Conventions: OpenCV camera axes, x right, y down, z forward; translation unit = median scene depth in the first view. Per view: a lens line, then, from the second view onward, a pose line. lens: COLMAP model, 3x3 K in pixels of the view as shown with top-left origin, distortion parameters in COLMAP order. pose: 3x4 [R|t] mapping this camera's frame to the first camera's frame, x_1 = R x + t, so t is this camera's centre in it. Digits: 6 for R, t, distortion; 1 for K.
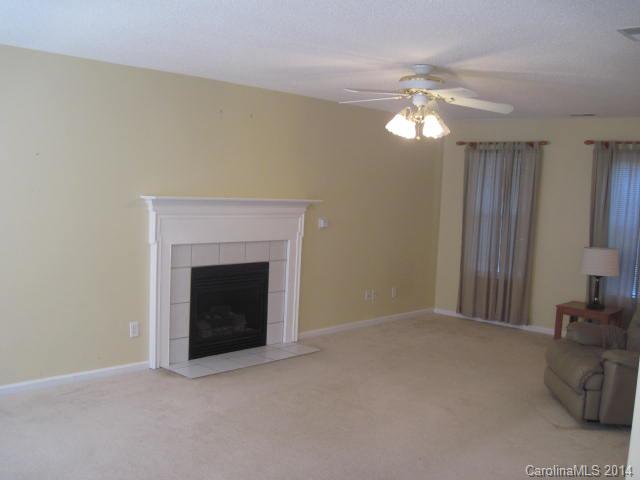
lens RADIAL K [[662.3, 0, 304.8], [0, 662.3, 241.7], [0, 0, 1]] dist [-0.121016, 0.040505]
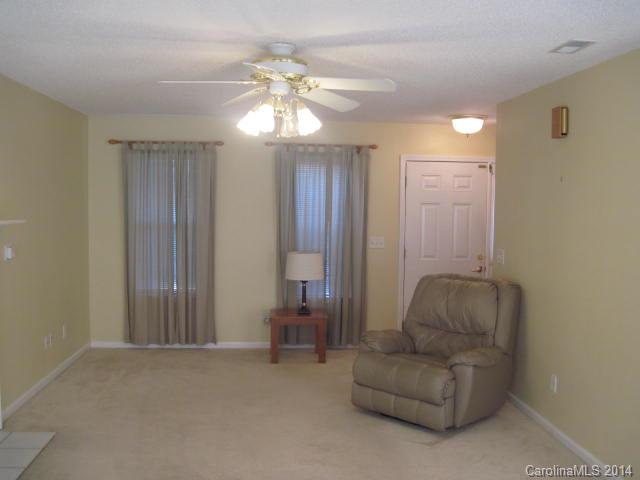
lens RADIAL K [[662.3, 0, 304.8], [0, 662.3, 241.7], [0, 0, 1]] dist [-0.121016, 0.040505]
pose [[0.661377, -0.079449, 0.745834, -0.252803], [0.078611, 0.996240, 0.036414, -0.036613], [-0.745923, 0.034547, 0.665135, 0.286632]]
